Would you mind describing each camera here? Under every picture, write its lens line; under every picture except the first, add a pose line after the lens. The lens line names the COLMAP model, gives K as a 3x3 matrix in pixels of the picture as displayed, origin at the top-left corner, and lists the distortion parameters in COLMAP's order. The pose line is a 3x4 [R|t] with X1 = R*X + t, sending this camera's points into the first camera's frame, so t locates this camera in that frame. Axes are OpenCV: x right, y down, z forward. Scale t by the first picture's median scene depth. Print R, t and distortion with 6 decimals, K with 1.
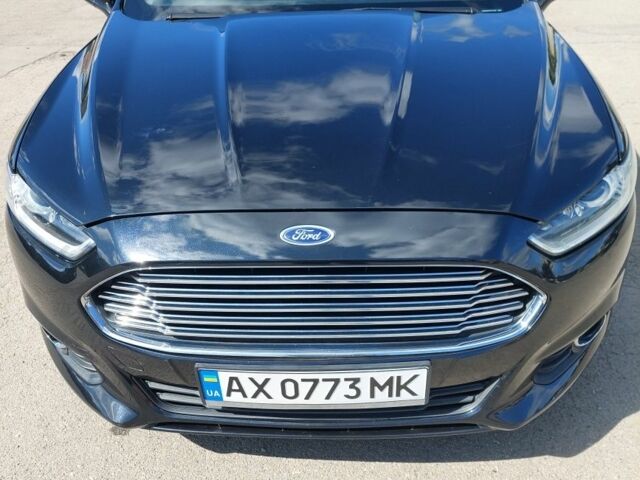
lens RADIAL K [[505.6, 0, 324.4], [0, 505.6, 238.5], [0, 0, 1]] dist [0.049670, -0.050183]
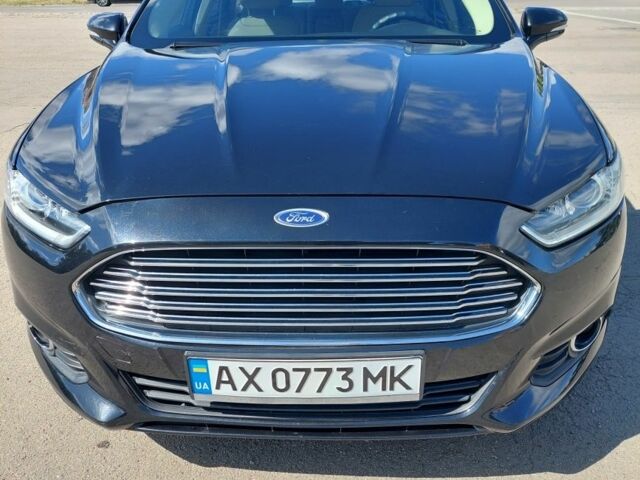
lens RADIAL K [[505.6, 0, 321.2], [0, 505.6, 243.2], [0, 0, 1]] dist [0.049670, -0.050183]
pose [[0.999914, 0.012554, 0.003905, 0.002074], [-0.012080, 0.994505, -0.103986, 0.125360], [-0.005189, 0.103930, 0.994571, 0.002534]]
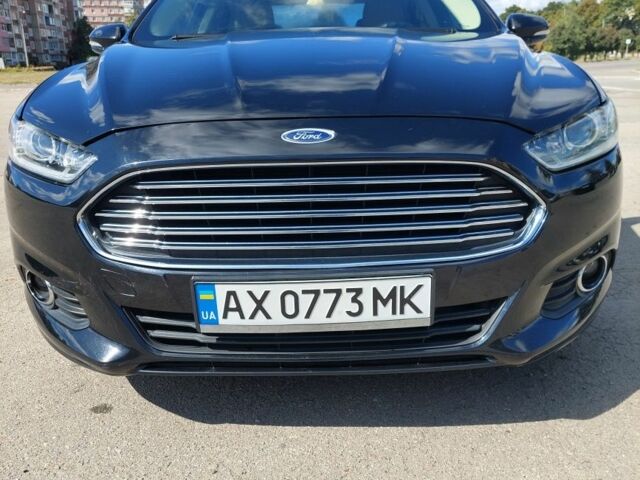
lens RADIAL K [[505.6, 0, 323.2], [0, 505.6, 237.0], [0, 0, 1]] dist [0.049670, -0.050183]
pose [[0.999749, -0.006254, 0.021490, -0.022599], [0.010497, 0.979036, -0.203418, 0.339599], [-0.019767, 0.203592, 0.978856, 0.033599]]
